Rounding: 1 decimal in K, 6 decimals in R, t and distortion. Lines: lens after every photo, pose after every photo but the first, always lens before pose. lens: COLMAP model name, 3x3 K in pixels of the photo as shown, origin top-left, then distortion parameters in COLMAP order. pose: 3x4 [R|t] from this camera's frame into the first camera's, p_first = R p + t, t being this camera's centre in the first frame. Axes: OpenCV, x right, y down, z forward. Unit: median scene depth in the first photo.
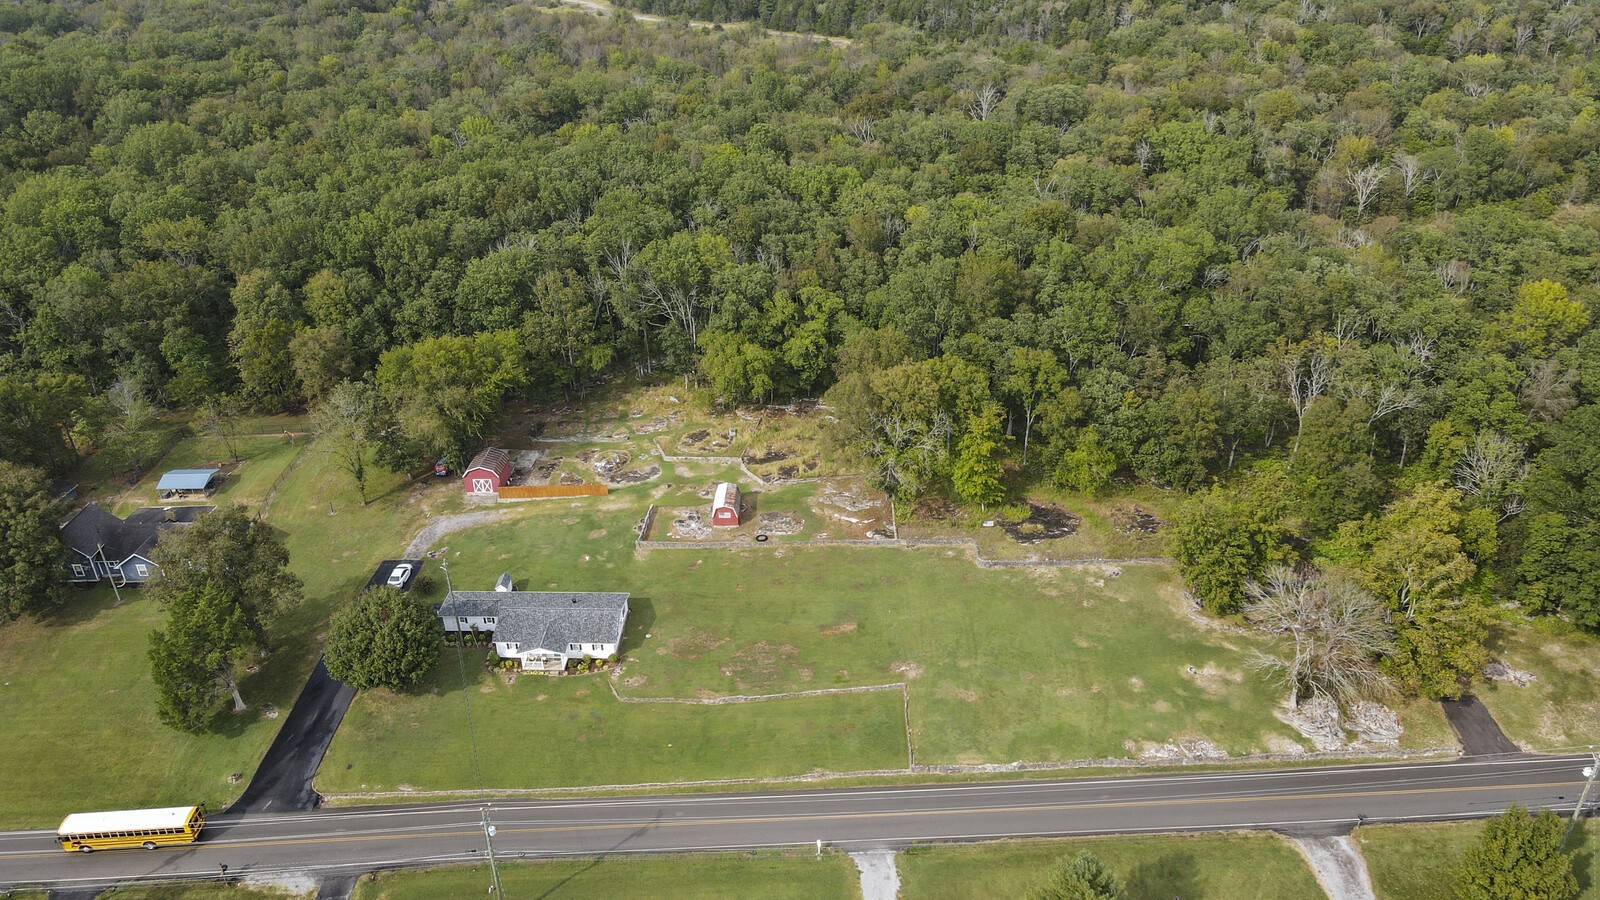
lens RADIAL K [[1176.6, 0, 783.0], [0, 1176.6, 446.5], [0, 0, 1]] dist [0.012069, 0.000852]
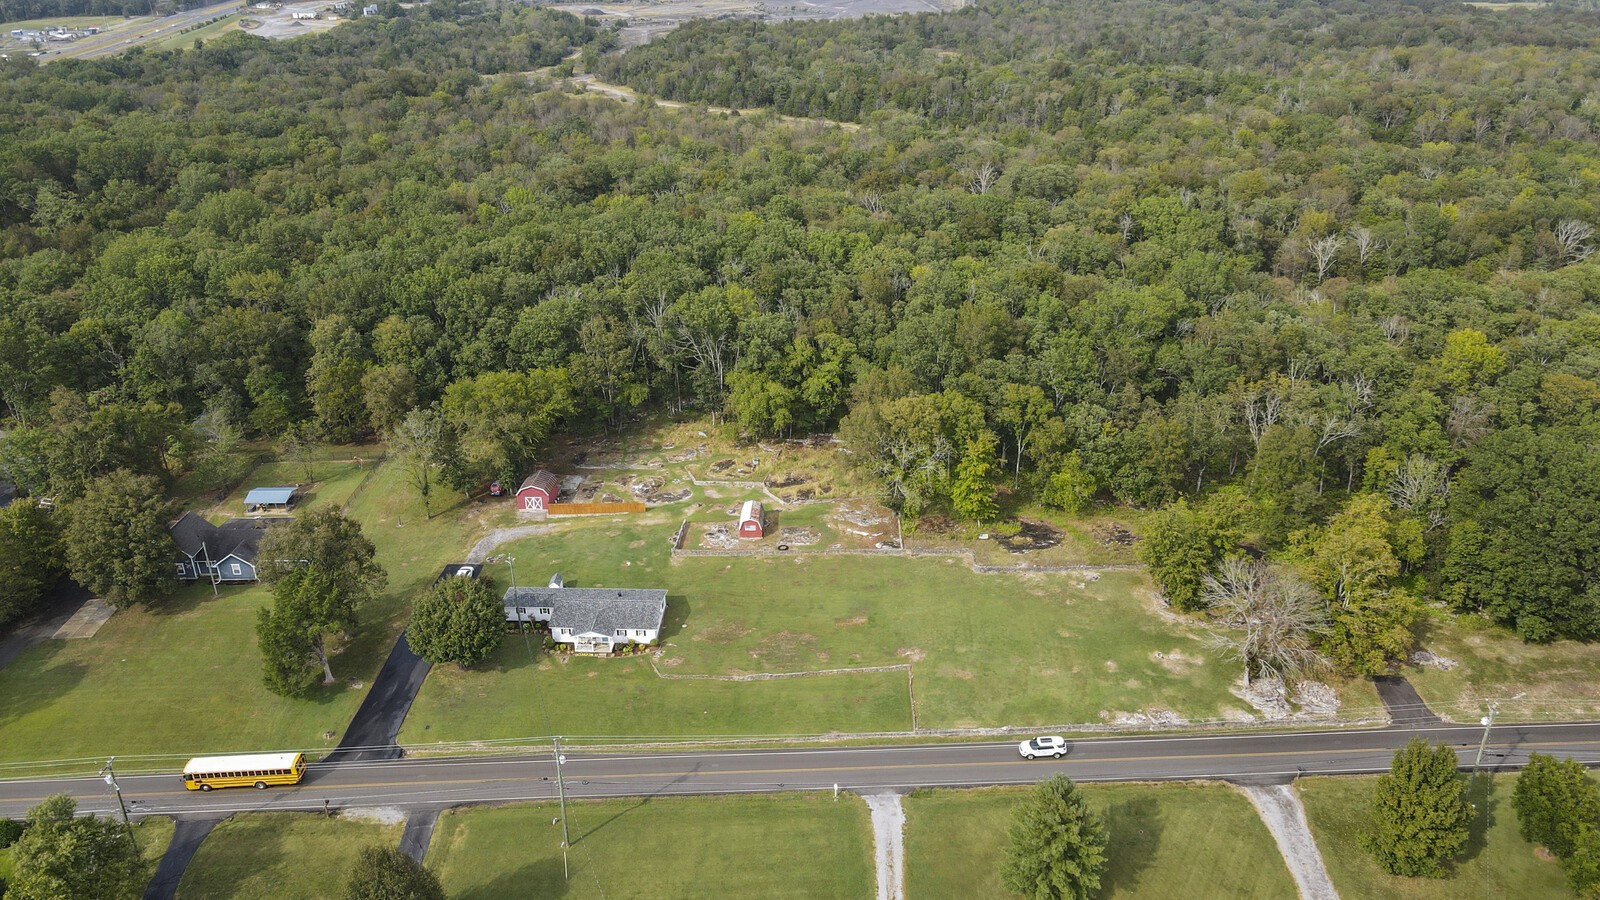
lens RADIAL K [[1178.9, 0, 778.9], [0, 1178.9, 445.5], [0, 0, 1]] dist [-0.002433, 0.028192]
pose [[0.999908, 0.012126, -0.006051, -0.015434], [-0.012520, 0.997465, -0.070051, 0.055703], [0.005186, 0.070121, 0.997525, -0.127609]]
